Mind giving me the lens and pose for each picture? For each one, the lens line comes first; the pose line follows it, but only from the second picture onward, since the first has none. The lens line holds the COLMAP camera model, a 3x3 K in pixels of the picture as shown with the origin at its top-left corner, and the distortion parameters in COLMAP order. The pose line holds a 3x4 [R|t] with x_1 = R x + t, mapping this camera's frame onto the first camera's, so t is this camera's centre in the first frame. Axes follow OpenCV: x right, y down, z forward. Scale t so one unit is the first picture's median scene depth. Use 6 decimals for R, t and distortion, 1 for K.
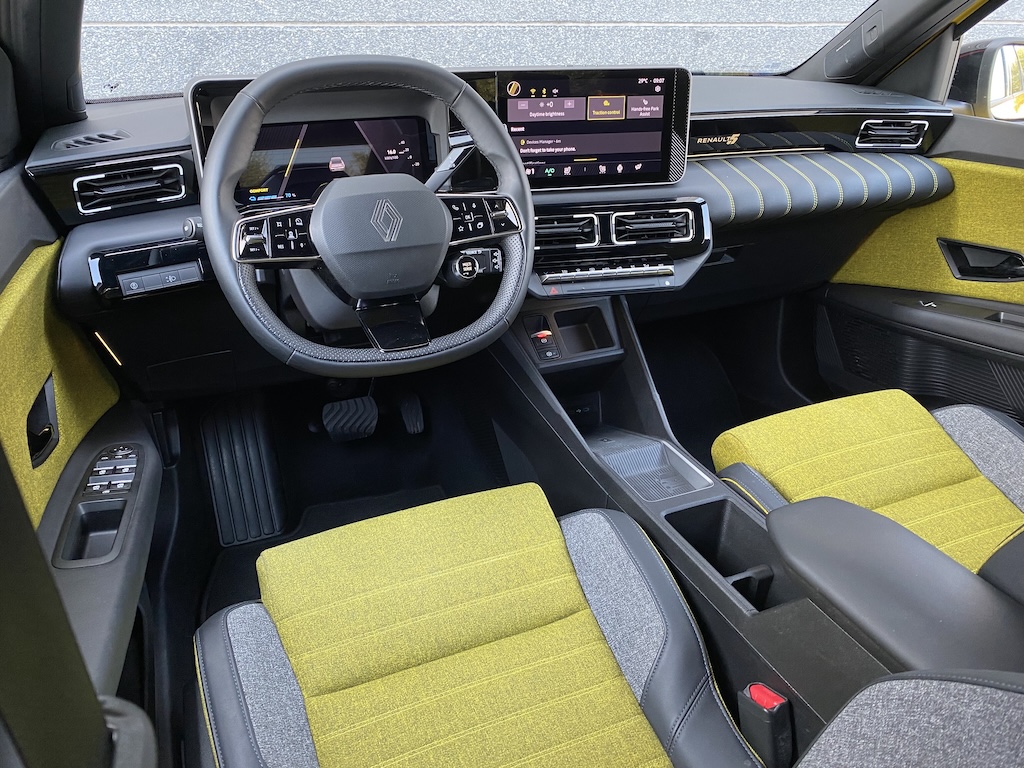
lens RADIAL K [[772.9, 0, 513.4], [0, 772.9, 378.0], [0, 0, 1]] dist [0.021167, -0.024761]
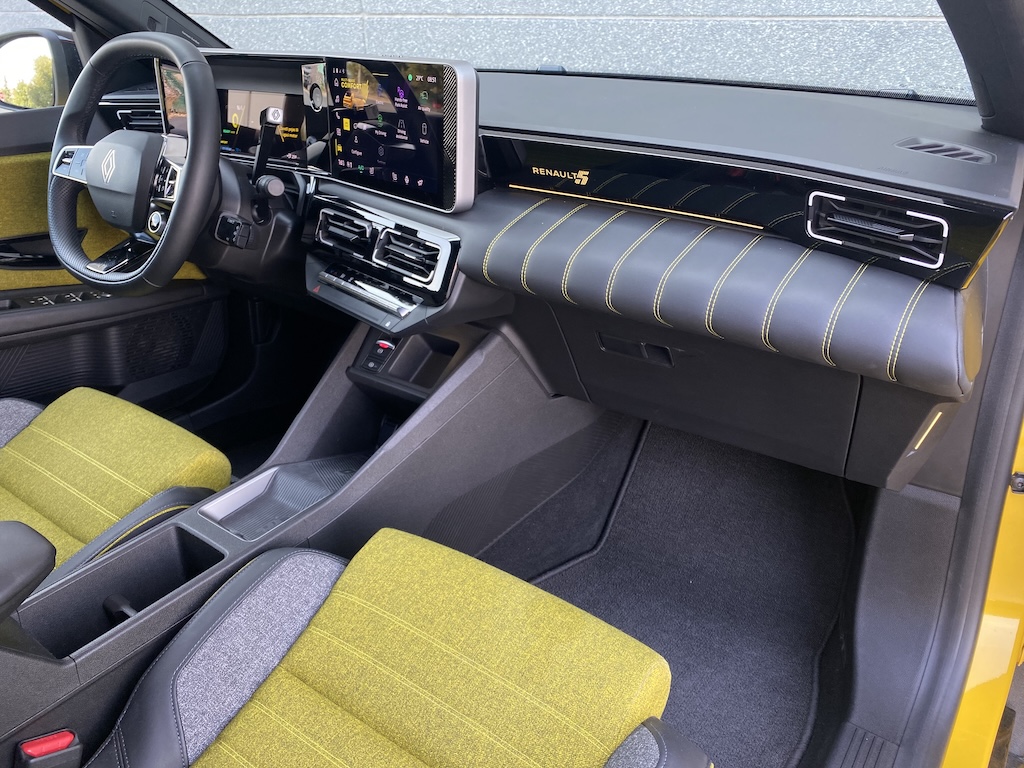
lens RADIAL K [[772.9, 0, 512.2], [0, 772.9, 379.2], [0, 0, 1]] dist [0.021167, -0.024761]
pose [[0.504414, 0.369543, -0.780388, 0.929414], [-0.366027, 0.910079, 0.194370, -0.277759], [0.782043, 0.187600, 0.594319, 0.625585]]
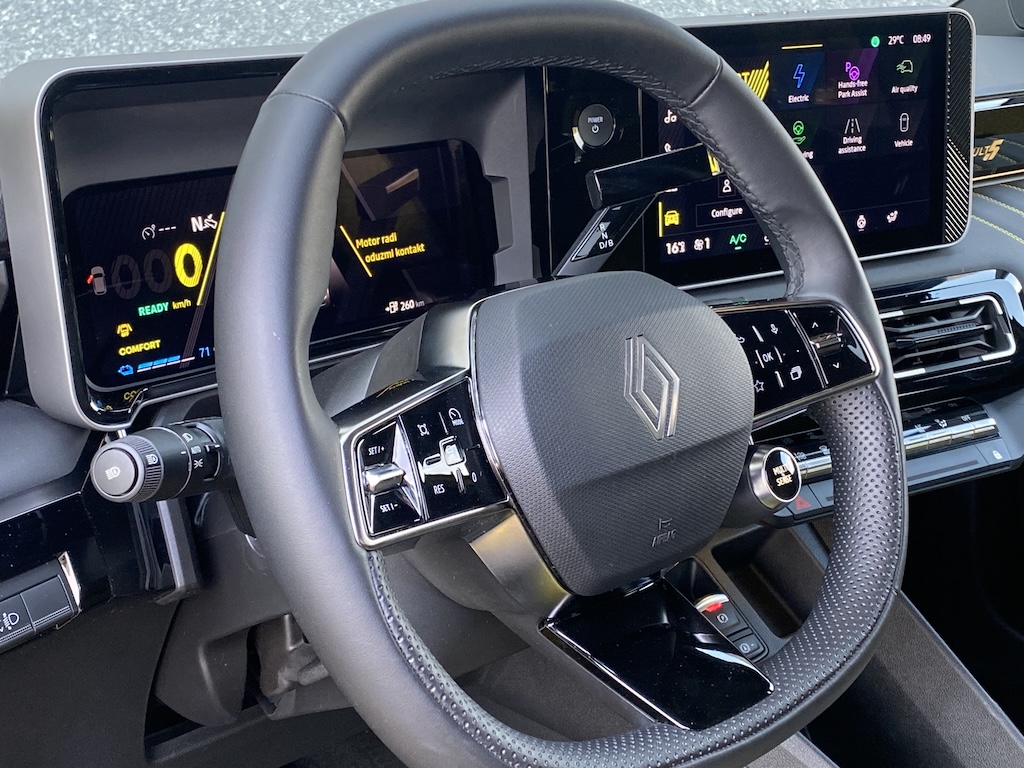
lens RADIAL K [[1537.4, 0, 517.7], [0, 1537.4, 388.9], [0, 0, 1]] dist [0.060630, 0.000000]
pose [[0.933968, -0.109178, 0.340272, -0.376404], [0.163771, 0.977077, -0.136015, -0.082000], [-0.317622, 0.182760, 0.930438, 0.225989]]
